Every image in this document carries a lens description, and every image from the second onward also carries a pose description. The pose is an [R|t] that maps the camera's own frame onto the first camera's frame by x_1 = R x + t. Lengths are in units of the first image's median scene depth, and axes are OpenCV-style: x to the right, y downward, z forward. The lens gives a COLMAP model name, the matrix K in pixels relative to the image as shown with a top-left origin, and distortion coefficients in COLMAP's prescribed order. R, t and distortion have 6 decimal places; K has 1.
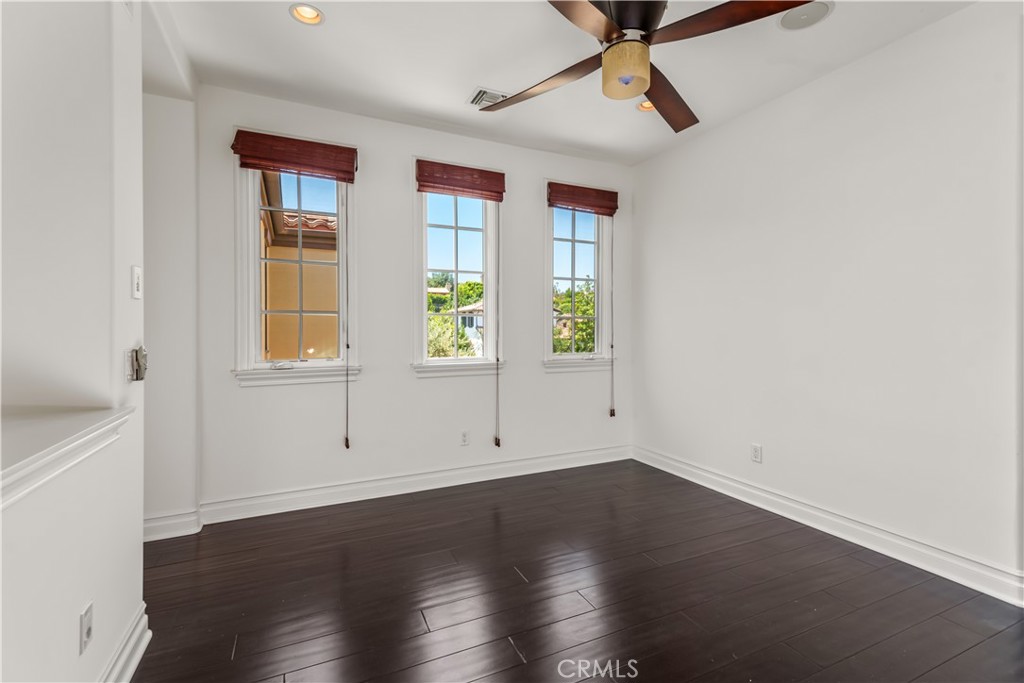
lens RADIAL K [[455.9, 0, 508.5], [0, 455.9, 329.1], [0, 0, 1]] dist [0.026480, -0.010110]
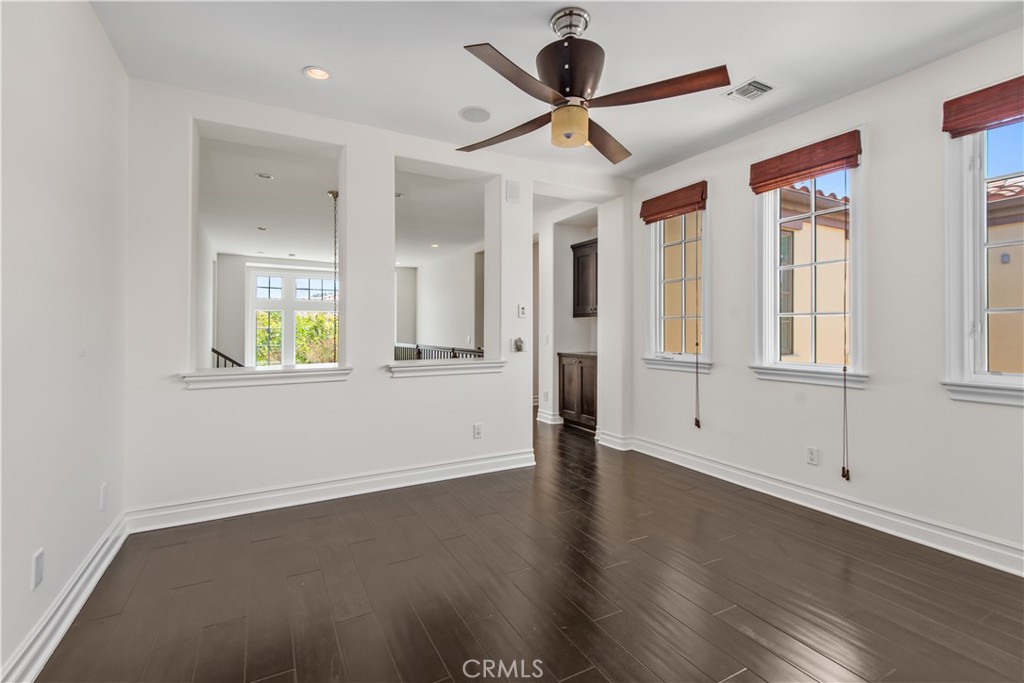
lens RADIAL K [[455.9, 0, 508.5], [0, 455.9, 329.1], [0, 0, 1]] dist [0.026480, -0.010110]
pose [[0.052381, -0.002560, -0.998624, 0.828426], [-0.000625, 0.999996, -0.002596, -0.000129], [0.998627, 0.000760, 0.052379, 0.419258]]
